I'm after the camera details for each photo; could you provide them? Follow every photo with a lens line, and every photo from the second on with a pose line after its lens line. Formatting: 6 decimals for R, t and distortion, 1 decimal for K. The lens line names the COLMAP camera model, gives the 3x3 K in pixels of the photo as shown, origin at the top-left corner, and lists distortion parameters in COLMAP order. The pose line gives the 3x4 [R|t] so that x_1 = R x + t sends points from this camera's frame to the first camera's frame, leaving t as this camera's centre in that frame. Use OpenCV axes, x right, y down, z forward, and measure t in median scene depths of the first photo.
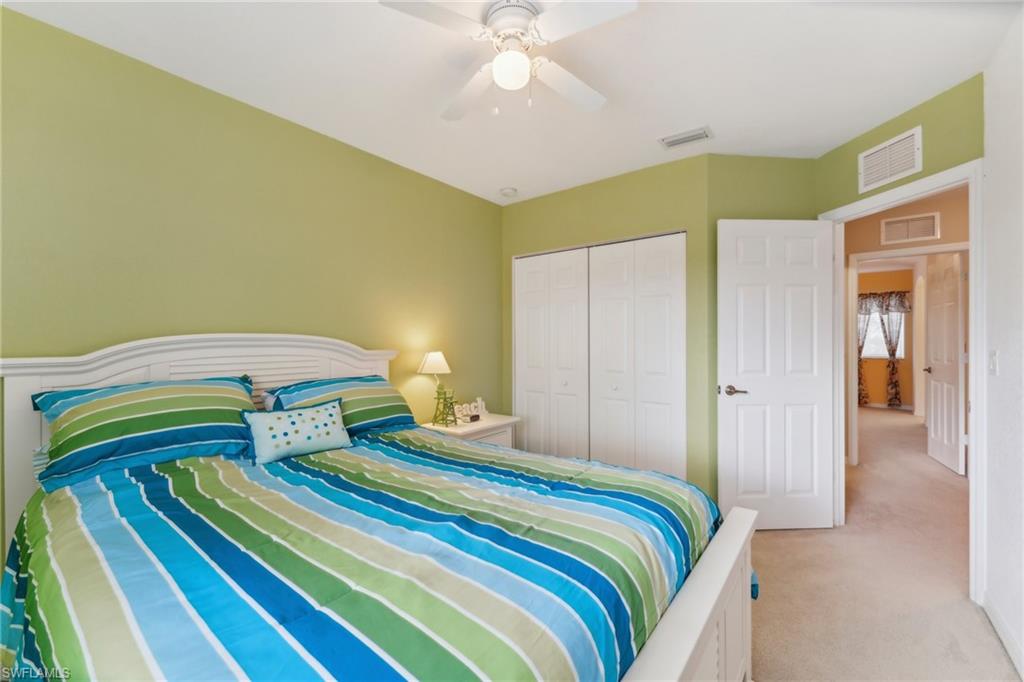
lens RADIAL K [[410.4, 0, 513.5], [0, 410.4, 341.3], [0, 0, 1]] dist [0.003360, -0.000419]
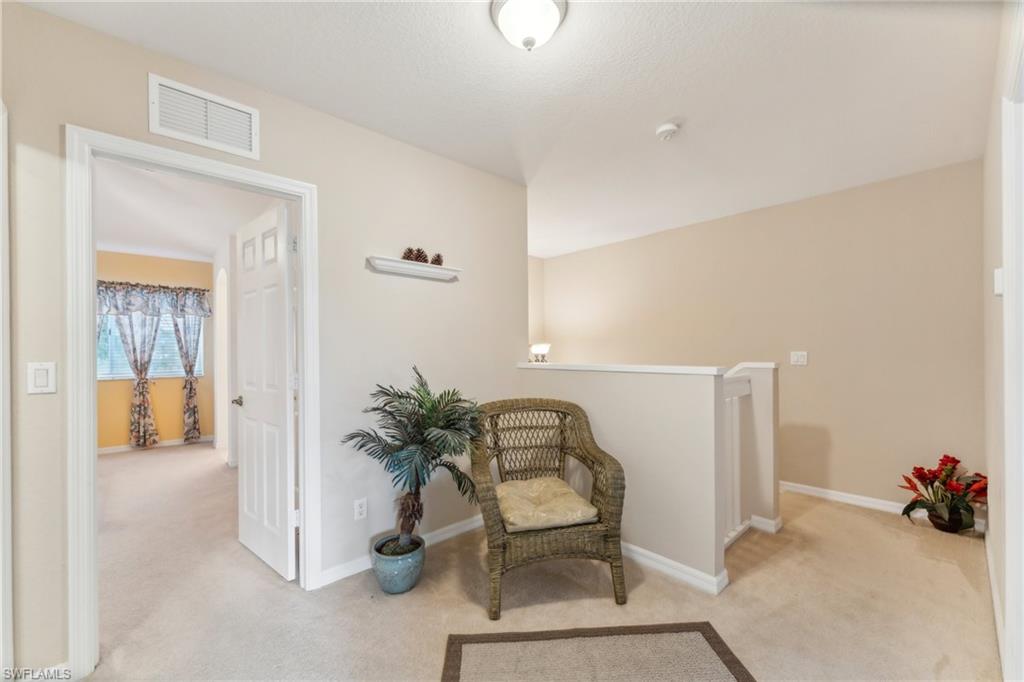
lens RADIAL K [[410.4, 0, 510.6], [0, 410.4, 351.4], [0, 0, 1]] dist [0.003360, -0.000419]
pose [[0.170858, -0.001482, 0.985295, 0.283345], [0.007490, 0.999972, 0.000205, -0.000168], [-0.985267, 0.007345, 0.170864, 0.295828]]
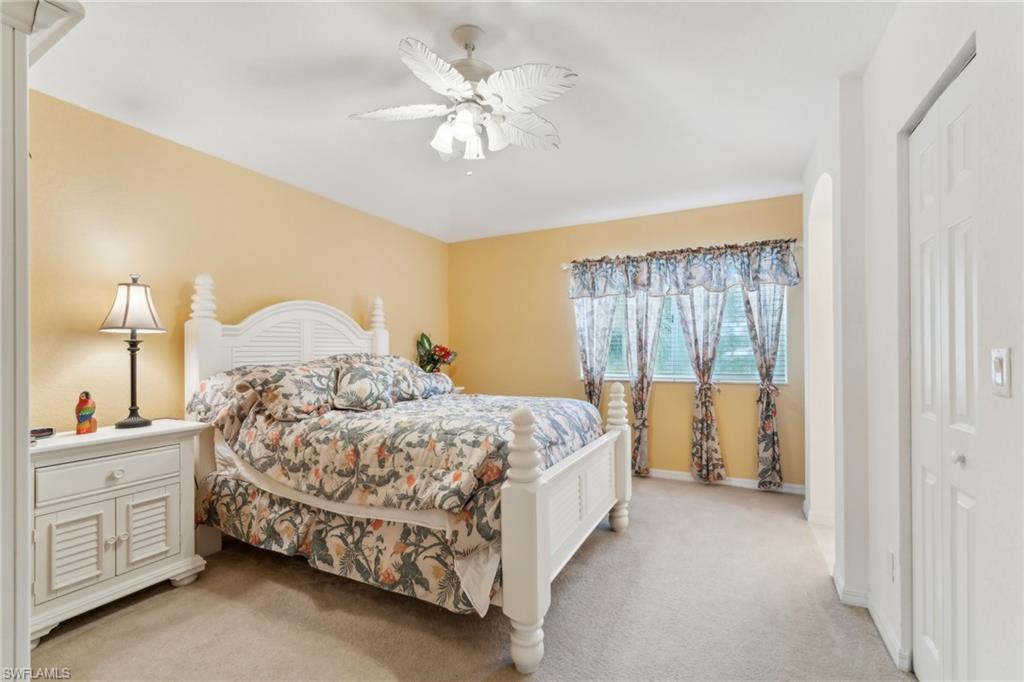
lens RADIAL K [[436.0, 0, 512.0], [0, 436.0, 348.8], [0, 0, 1]] dist [-0.009174, 0.000126]
pose [[0.979831, -0.010401, 0.199555, 0.542400], [0.009780, 0.999944, 0.004100, -0.003255], [-0.199586, -0.002066, 0.979878, 0.577239]]
